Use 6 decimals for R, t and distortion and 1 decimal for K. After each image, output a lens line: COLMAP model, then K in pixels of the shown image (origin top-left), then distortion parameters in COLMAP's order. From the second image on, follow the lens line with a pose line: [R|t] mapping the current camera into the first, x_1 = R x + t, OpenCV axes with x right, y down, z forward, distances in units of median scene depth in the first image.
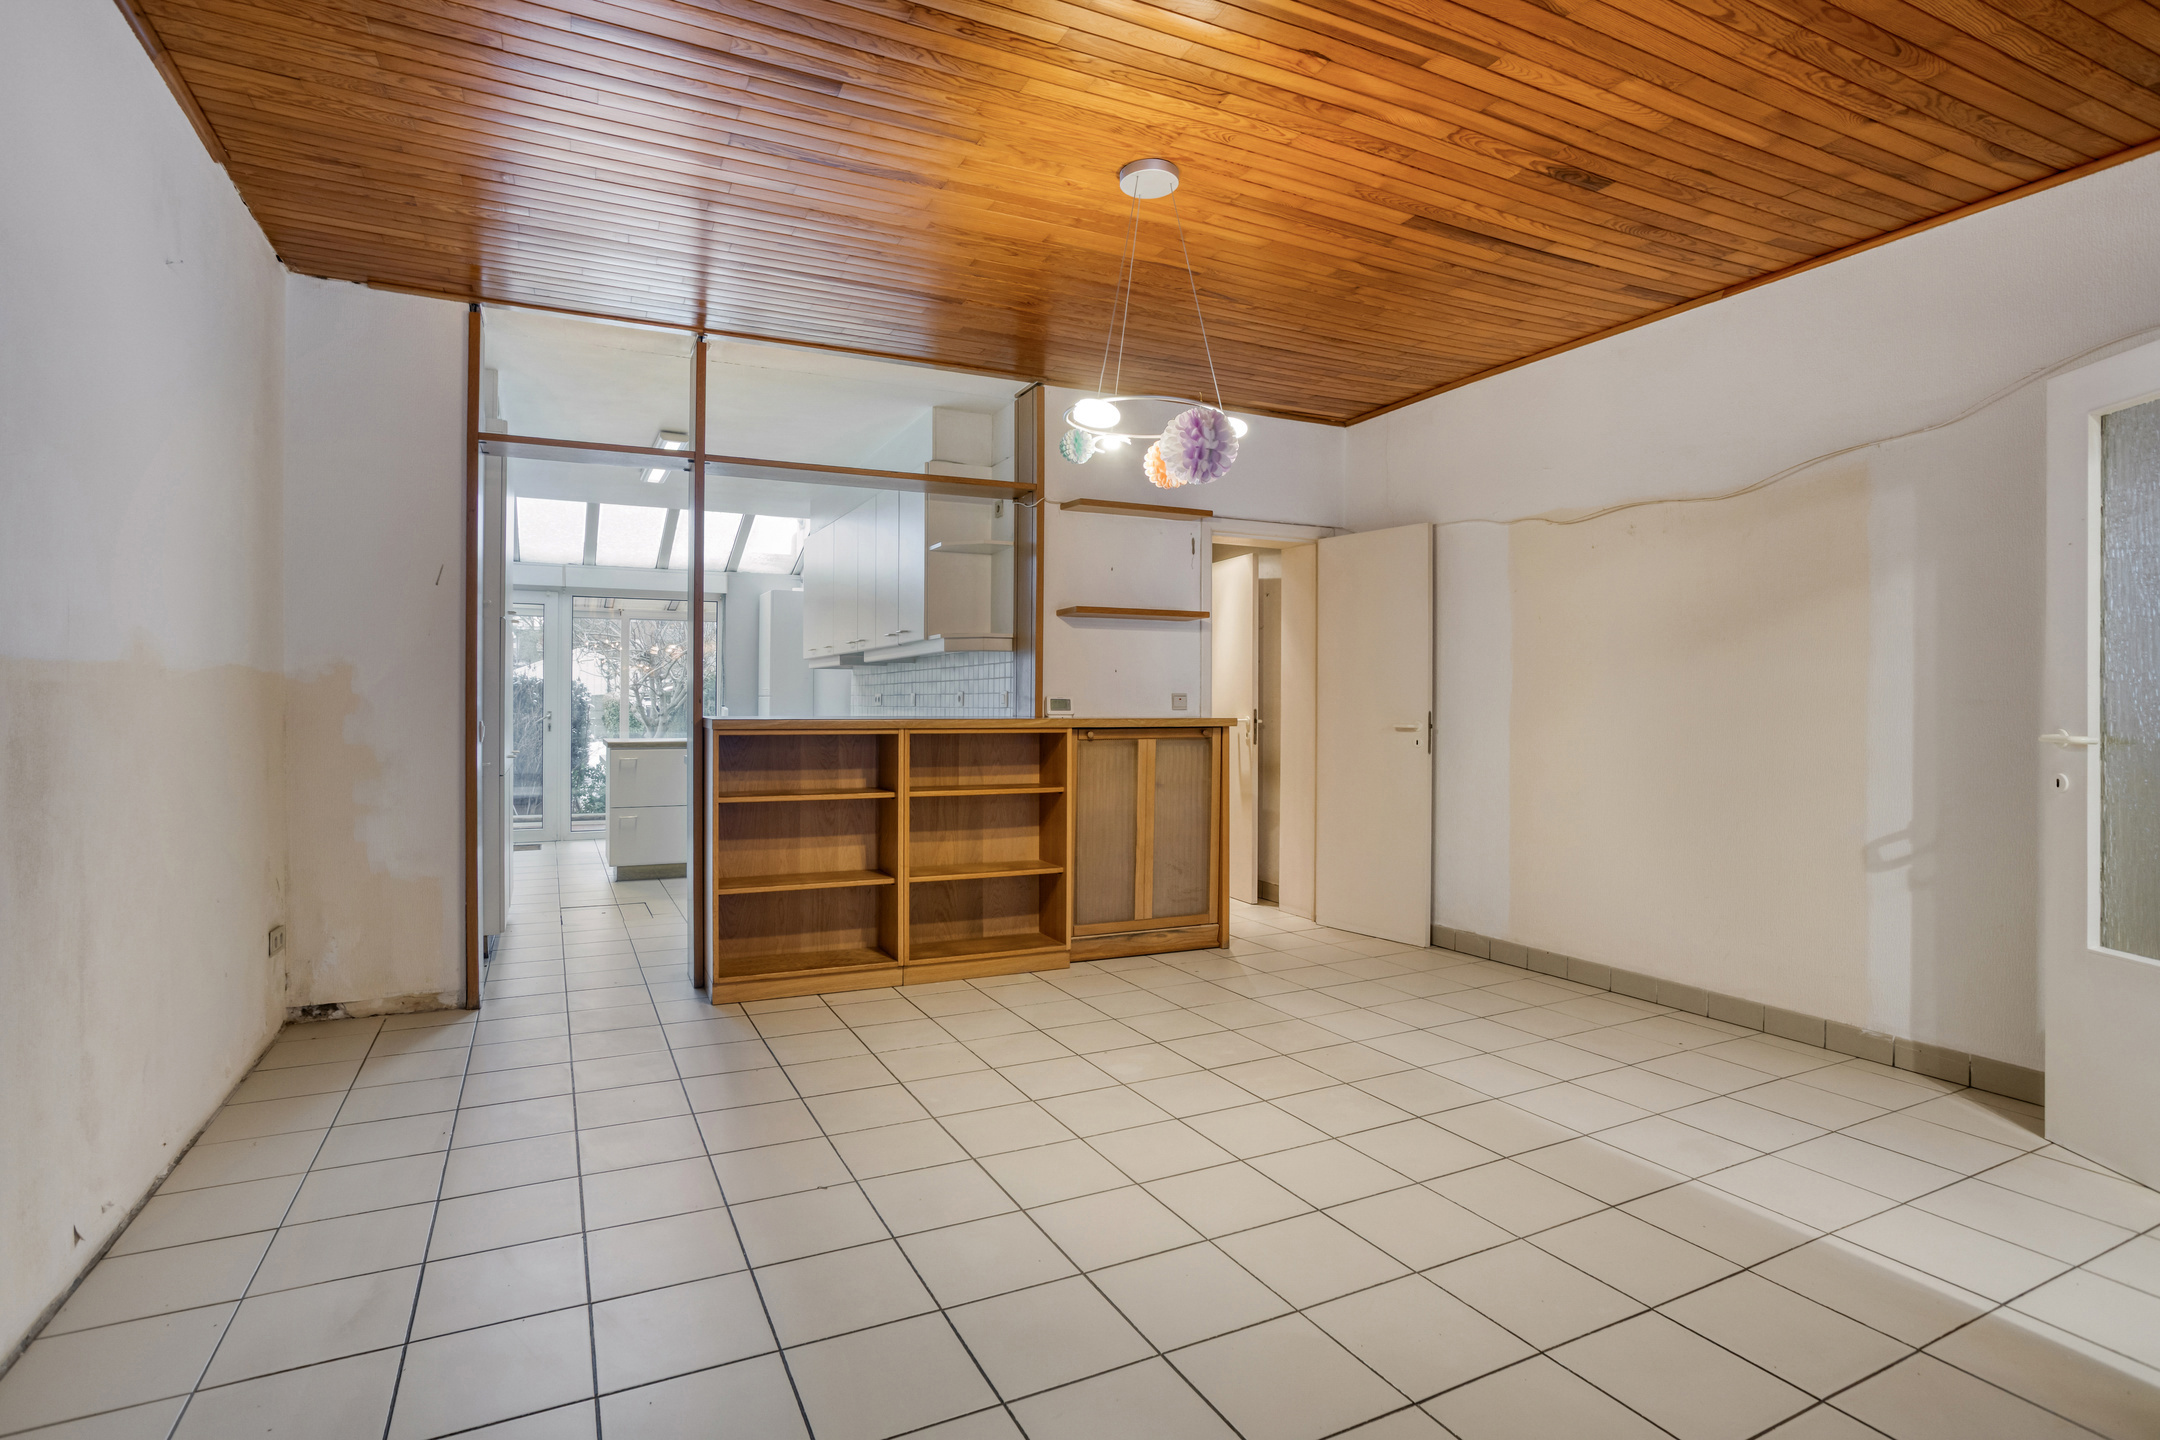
lens RADIAL K [[1089.3, 0, 1081.7], [0, 1089.3, 710.1], [0, 0, 1]] dist [0.000241, 0.000123]
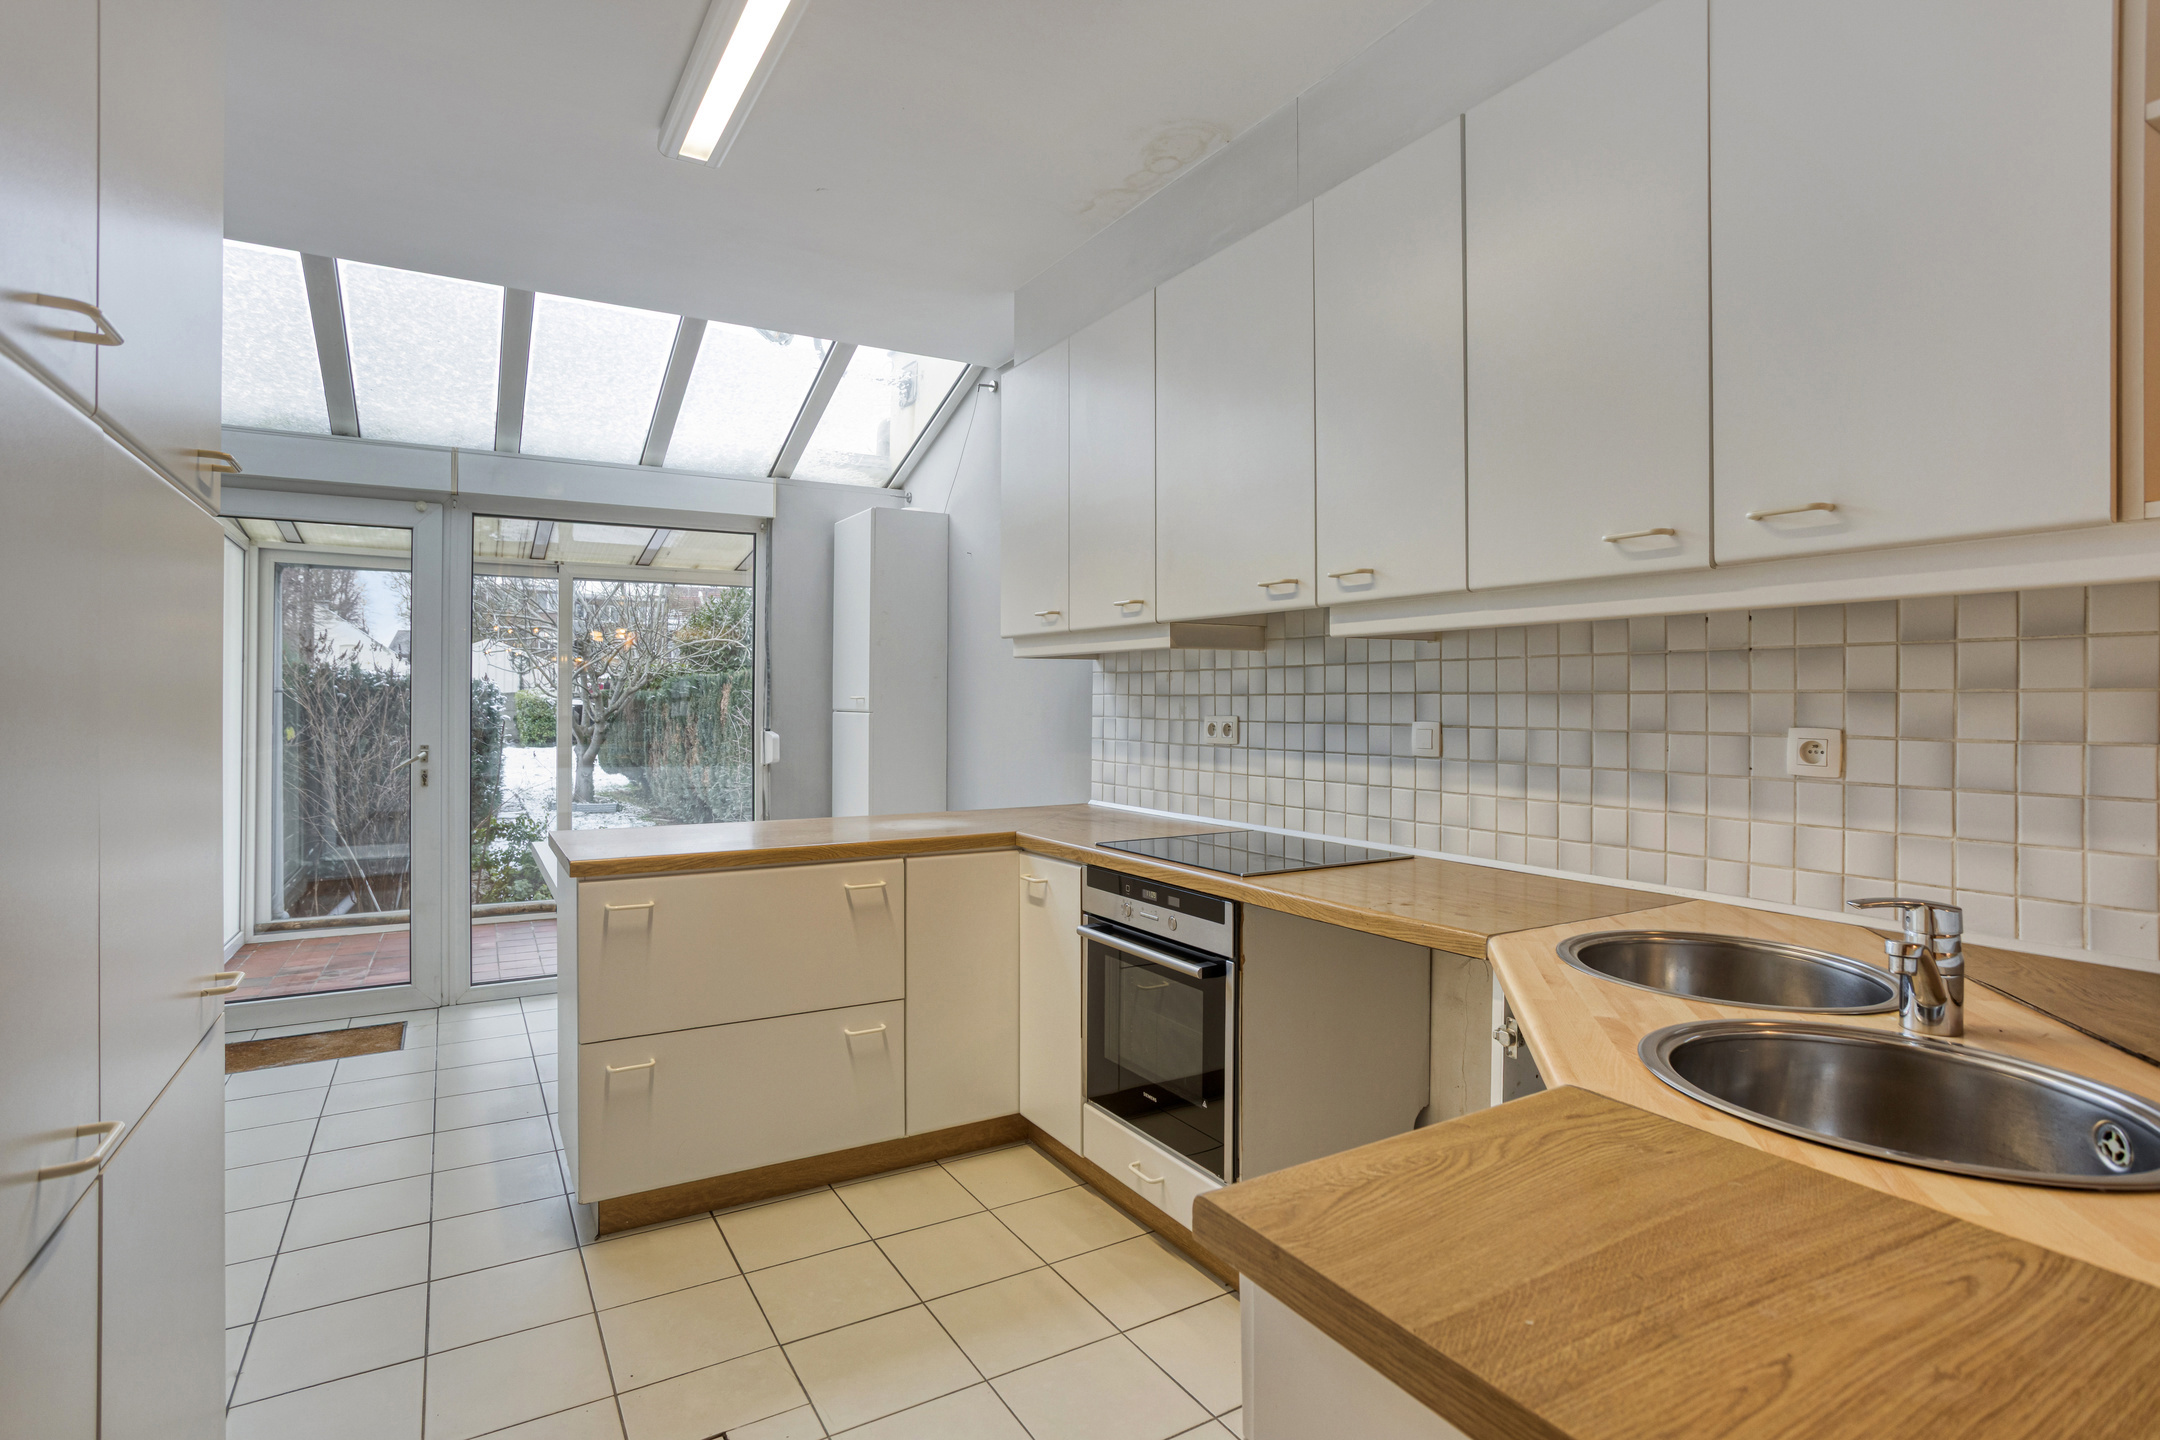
lens RADIAL K [[1089.3, 0, 1081.7], [0, 1089.3, 710.1], [0, 0, 1]] dist [0.000241, 0.000123]
pose [[0.997610, -0.000745, 0.069088, -0.303453], [0.000425, 0.999989, 0.004642, -0.022576], [-0.069090, -0.004602, 0.997600, 0.654649]]
